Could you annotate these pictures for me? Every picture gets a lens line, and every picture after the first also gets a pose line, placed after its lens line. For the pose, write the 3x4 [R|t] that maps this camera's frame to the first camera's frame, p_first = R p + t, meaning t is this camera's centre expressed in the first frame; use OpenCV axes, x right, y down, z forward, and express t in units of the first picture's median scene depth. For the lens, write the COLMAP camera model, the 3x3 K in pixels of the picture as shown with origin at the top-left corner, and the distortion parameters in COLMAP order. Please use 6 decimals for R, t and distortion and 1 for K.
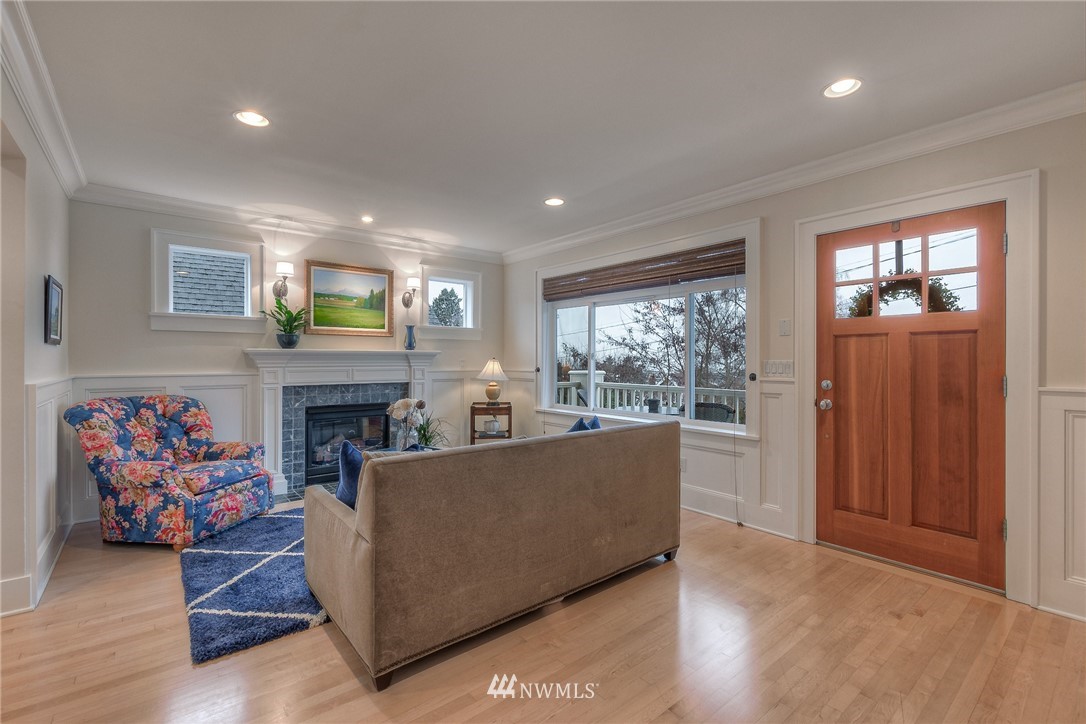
lens RADIAL K [[467.1, 0, 541.9], [0, 467.1, 361.9], [0, 0, 1]] dist [0.006537, -0.002594]
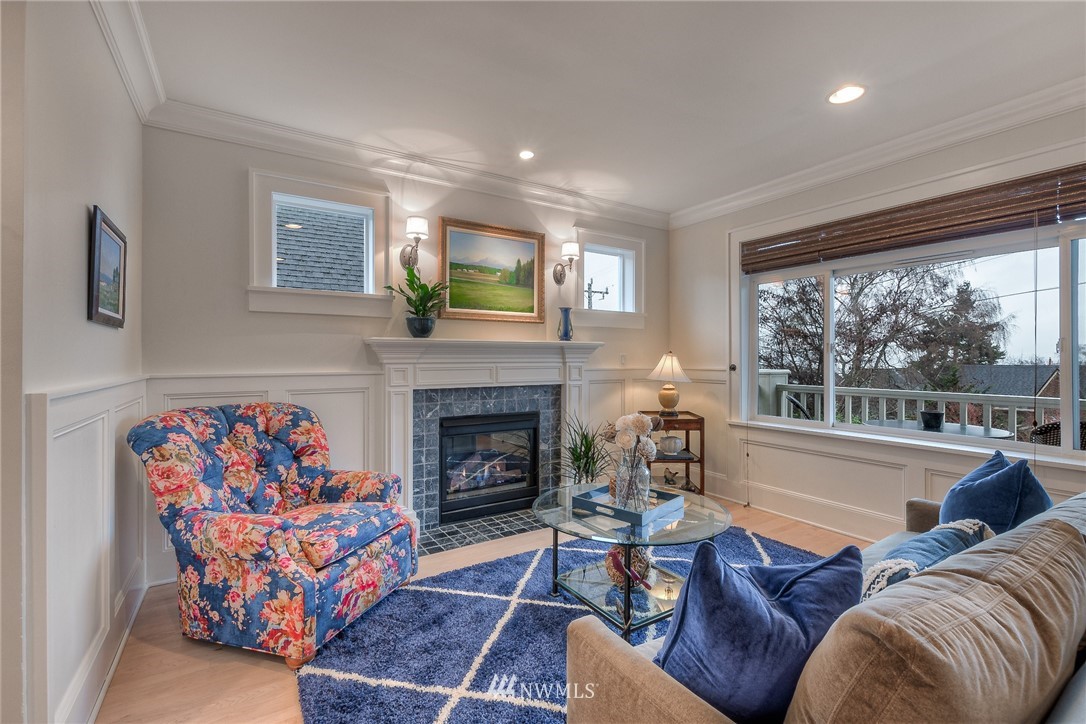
lens RADIAL K [[467.1, 0, 546.0], [0, 467.1, 359.5], [0, 0, 1]] dist [0.006537, -0.002594]
pose [[0.992688, -0.001959, -0.120694, -0.265792], [0.001567, 0.999993, -0.003346, 0.007762], [0.120699, 0.003132, 0.992684, 0.308172]]
